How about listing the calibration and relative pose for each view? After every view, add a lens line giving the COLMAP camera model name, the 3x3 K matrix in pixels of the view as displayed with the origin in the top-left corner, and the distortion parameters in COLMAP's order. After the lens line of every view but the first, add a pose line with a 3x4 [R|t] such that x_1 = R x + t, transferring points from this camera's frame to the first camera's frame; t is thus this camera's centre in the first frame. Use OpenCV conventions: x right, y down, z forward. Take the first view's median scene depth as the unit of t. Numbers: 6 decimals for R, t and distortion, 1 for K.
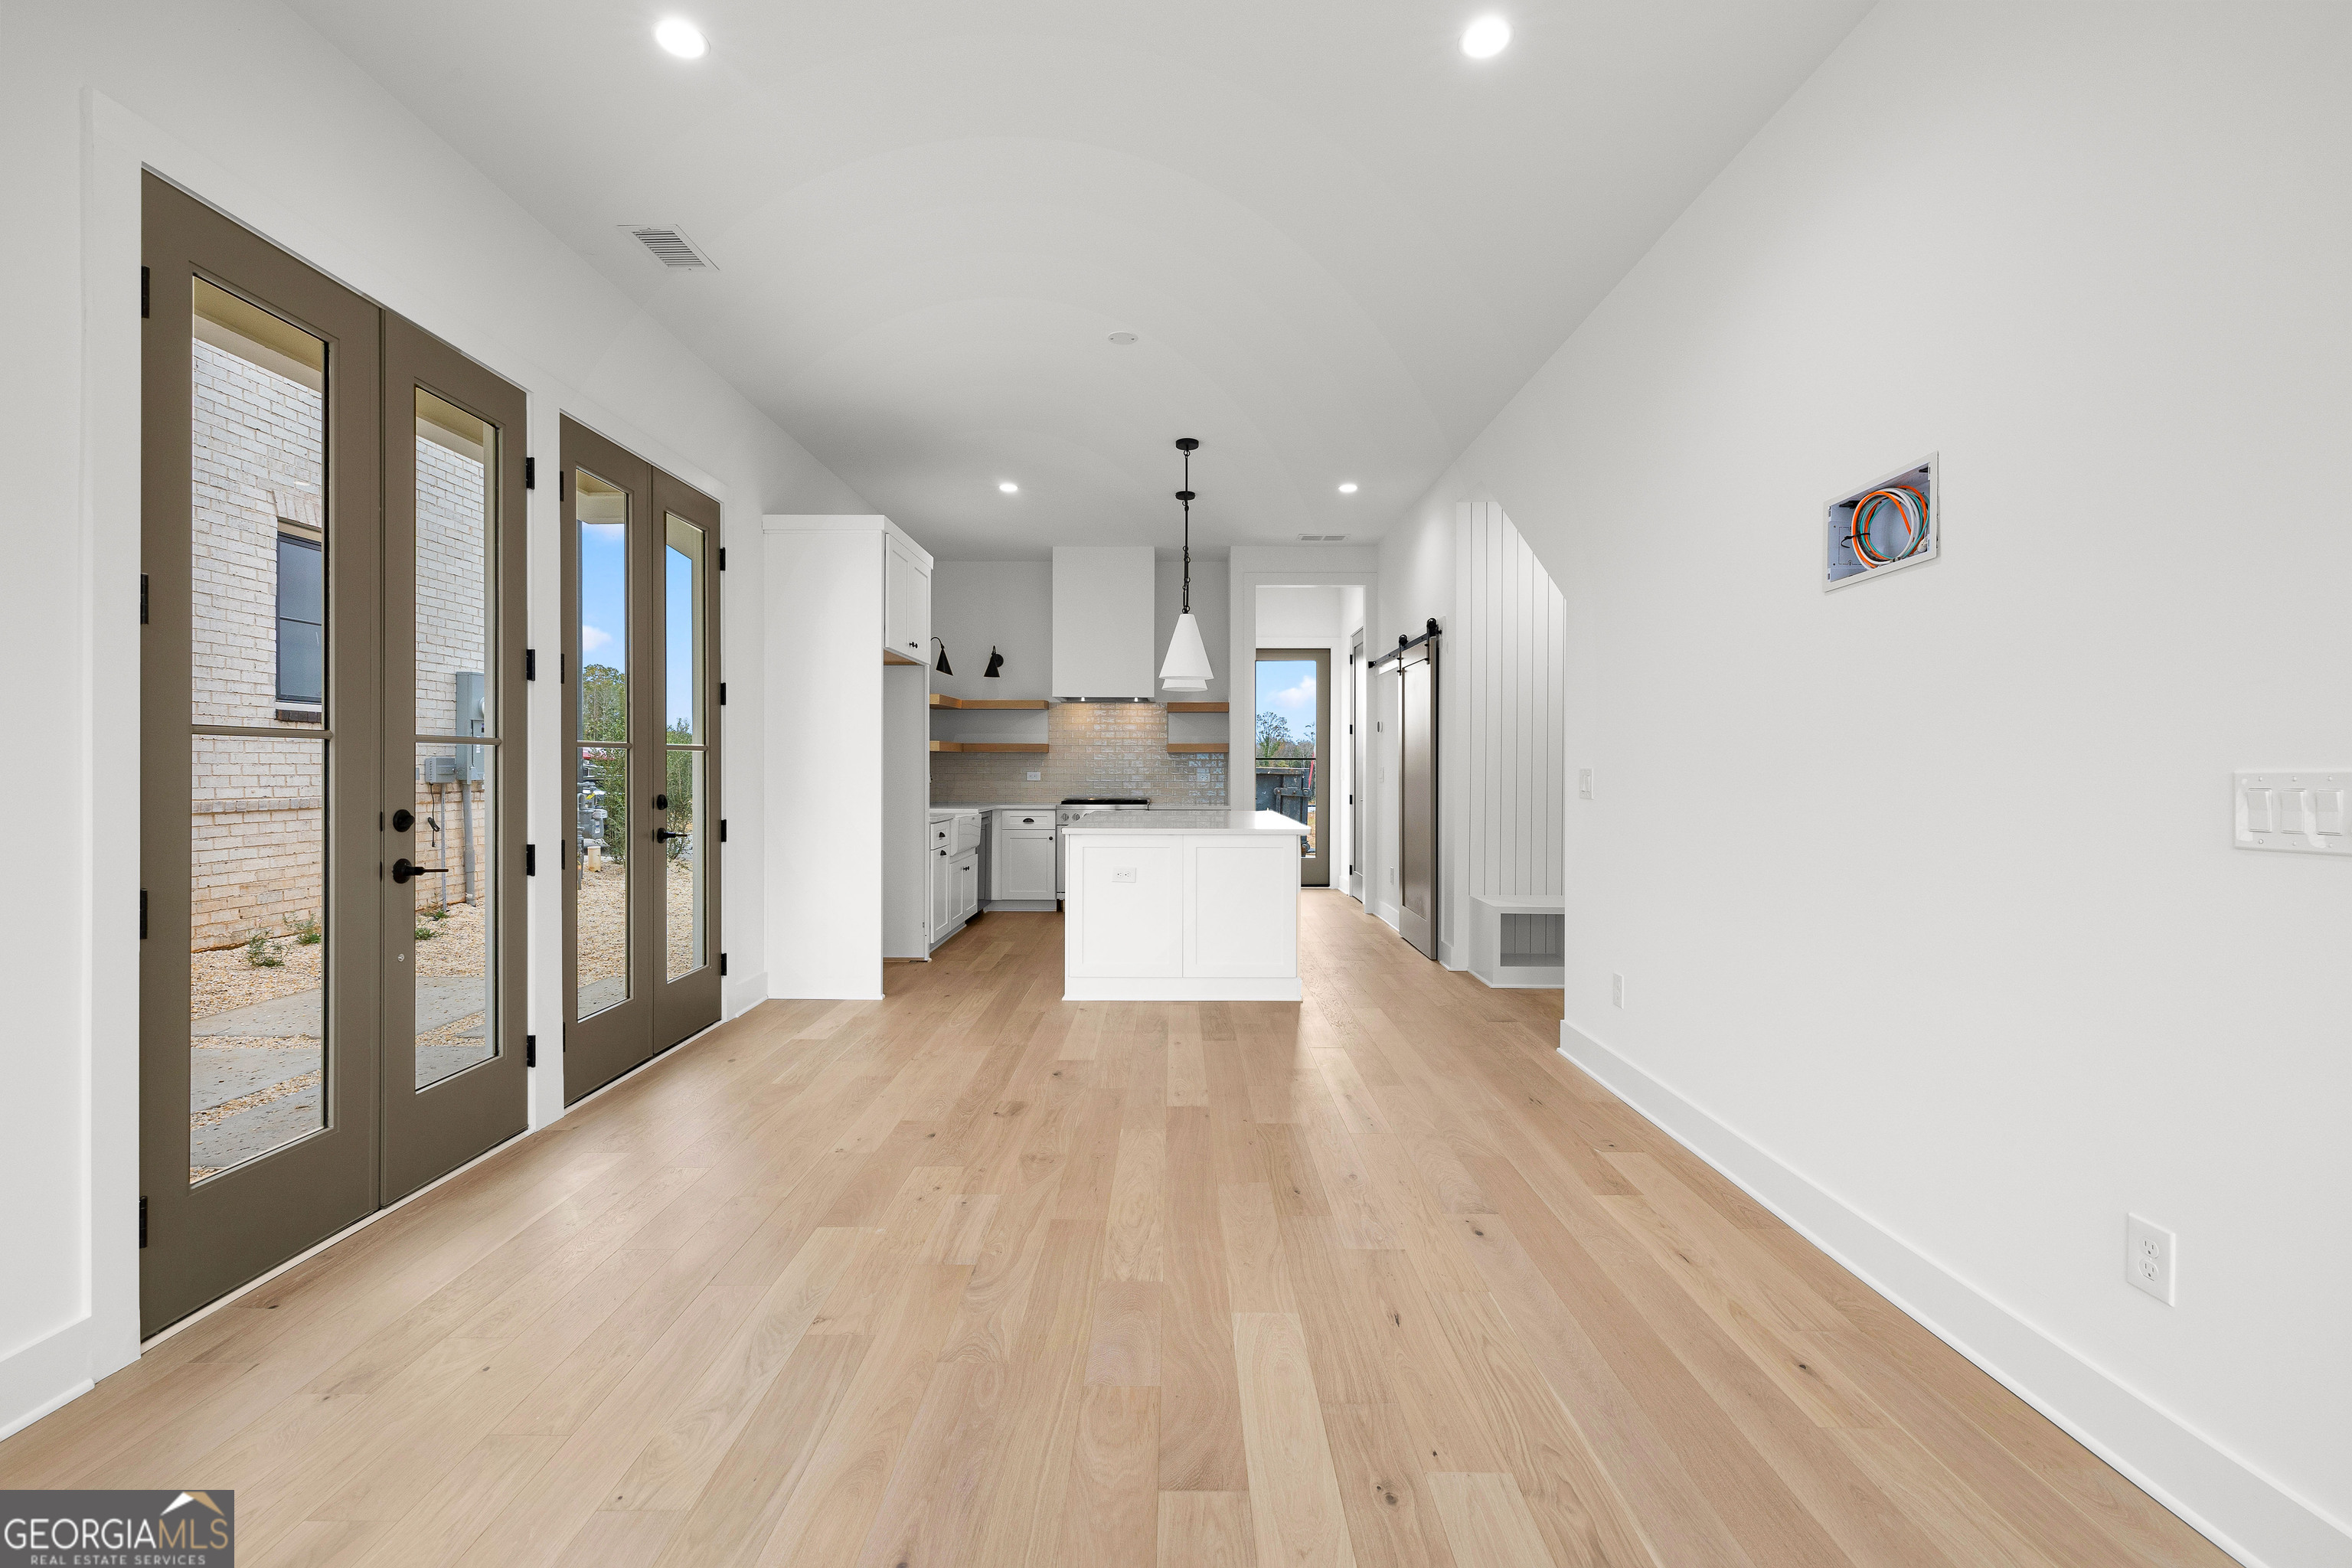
lens RADIAL K [[995.7, 0, 1168.3], [0, 995.7, 769.4], [0, 0, 1]] dist [0.002681, -0.000369]
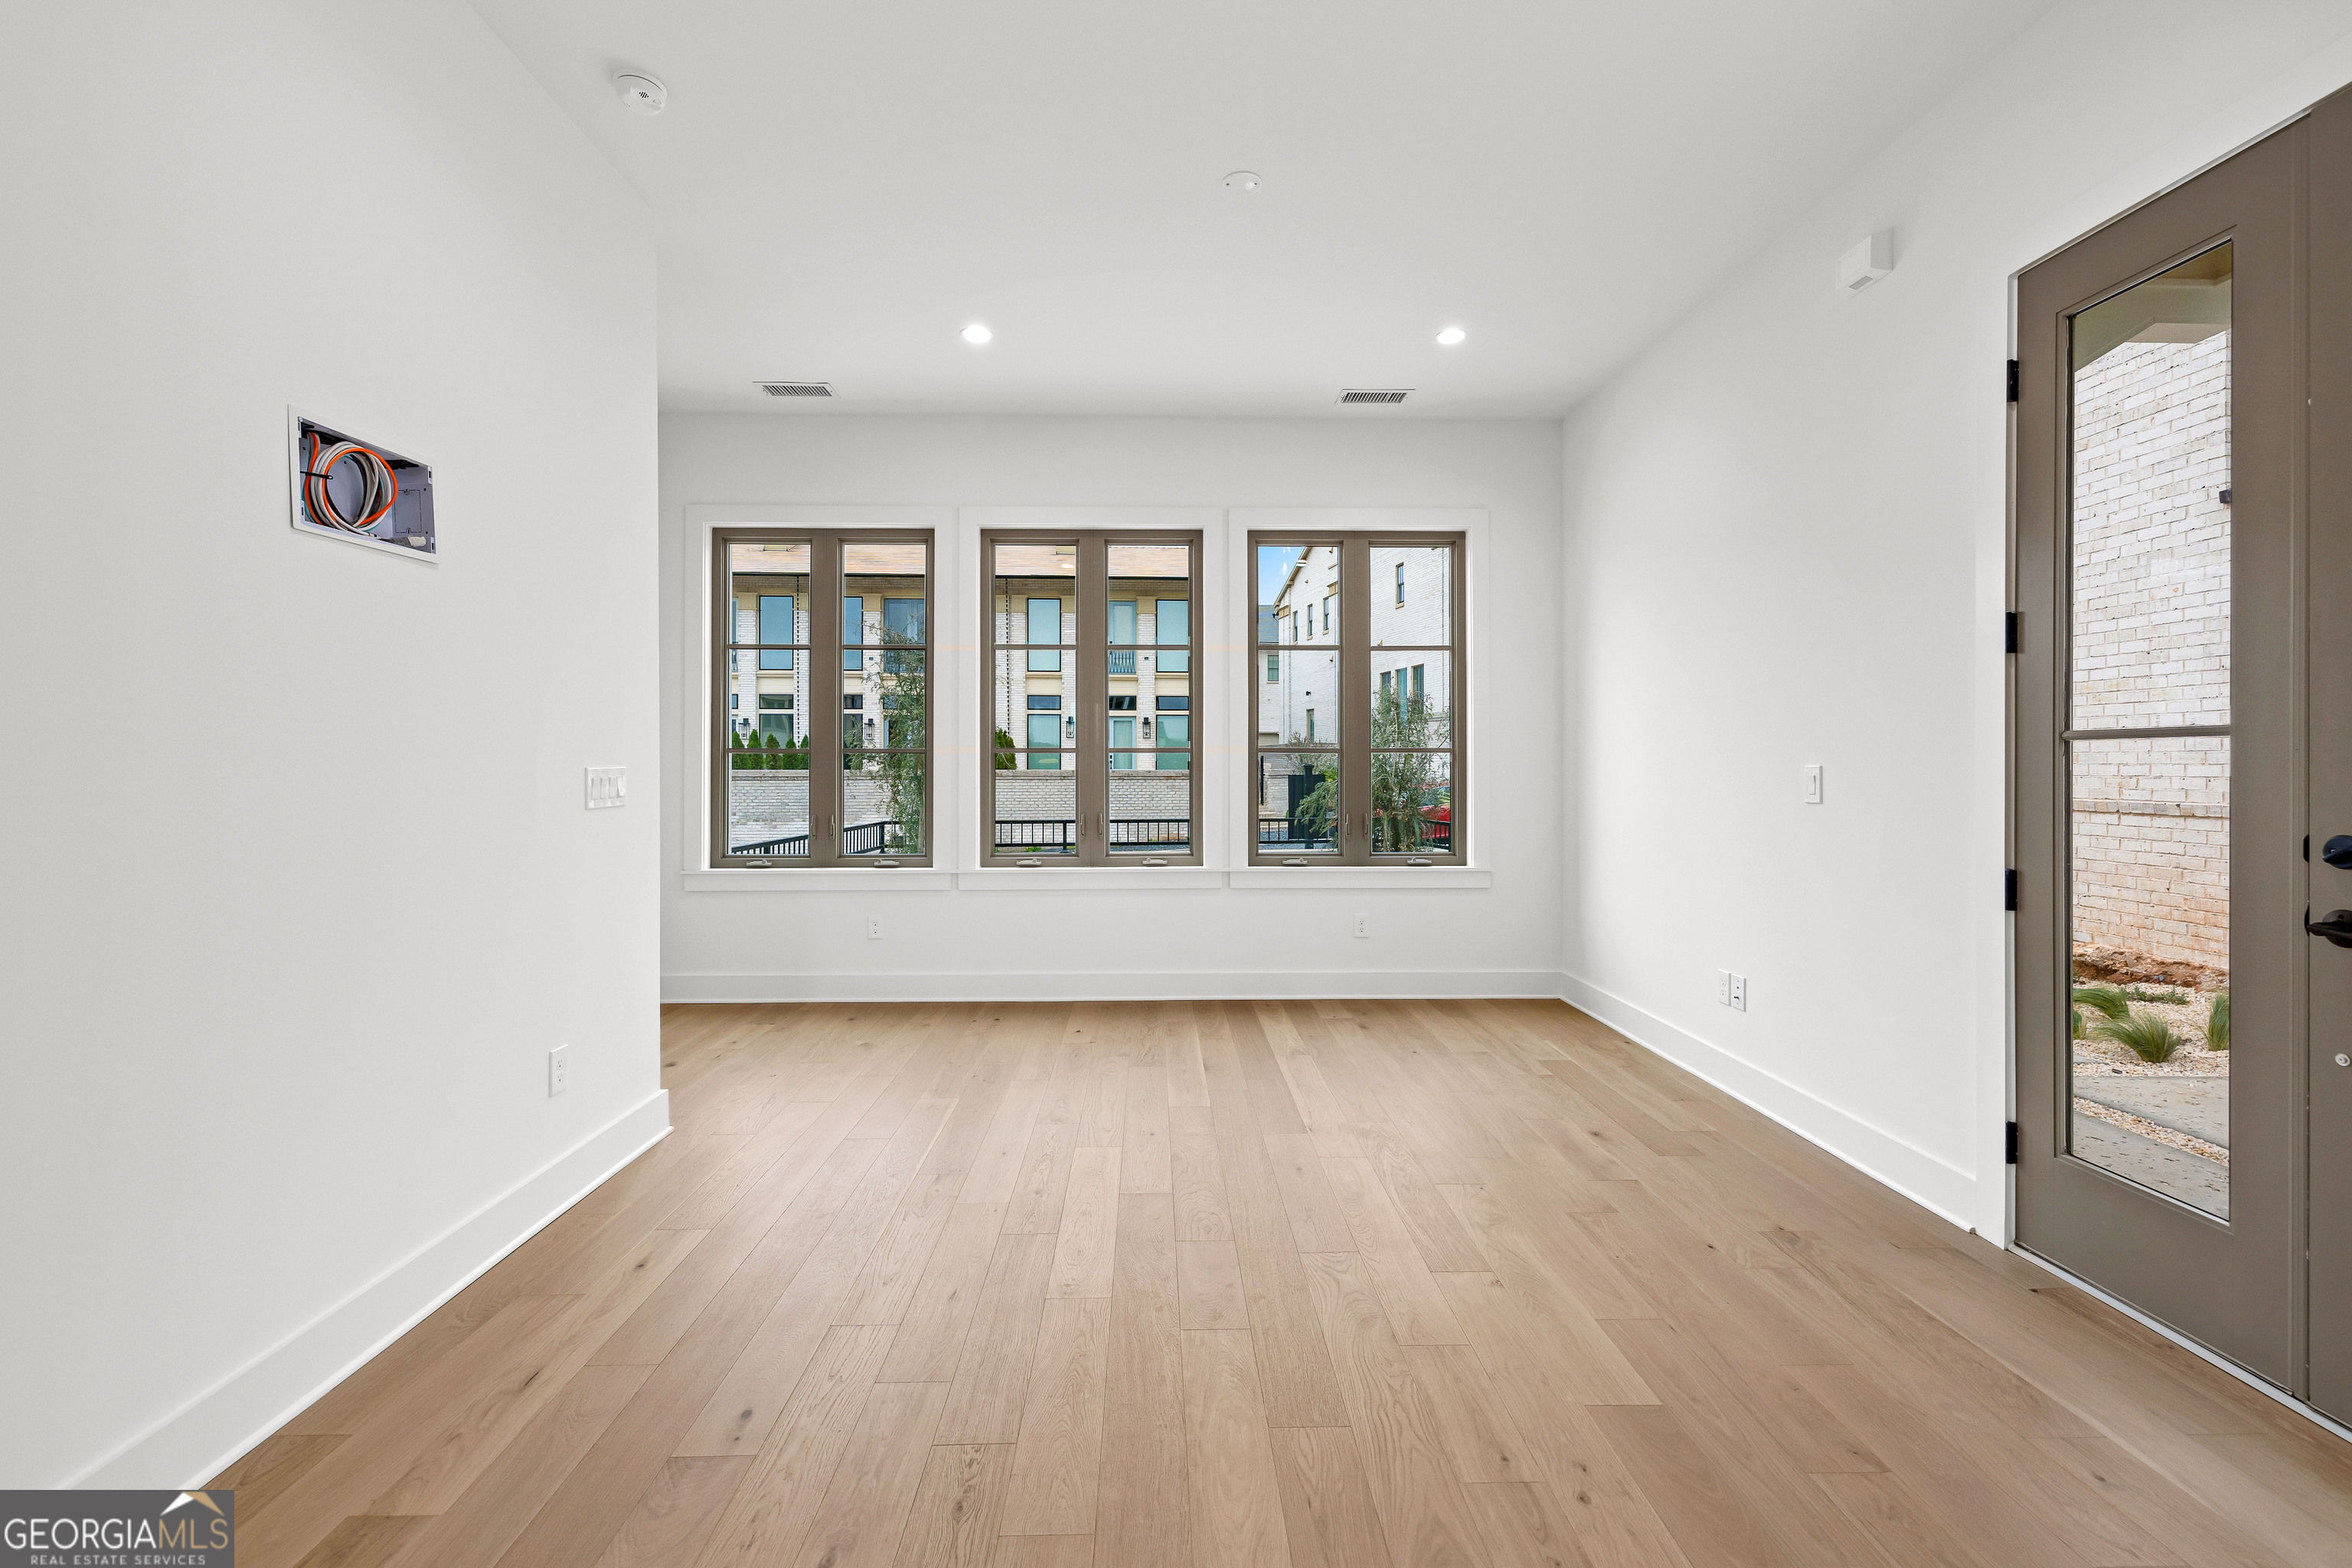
lens RADIAL K [[995.7, 0, 1168.3], [0, 995.7, 769.4], [0, 0, 1]] dist [0.002681, -0.000369]
pose [[-0.999662, -0.003586, -0.025759, 0.027455], [-0.003701, 0.999983, 0.004416, -0.003939], [0.025743, 0.004510, -0.999658, 1.735044]]
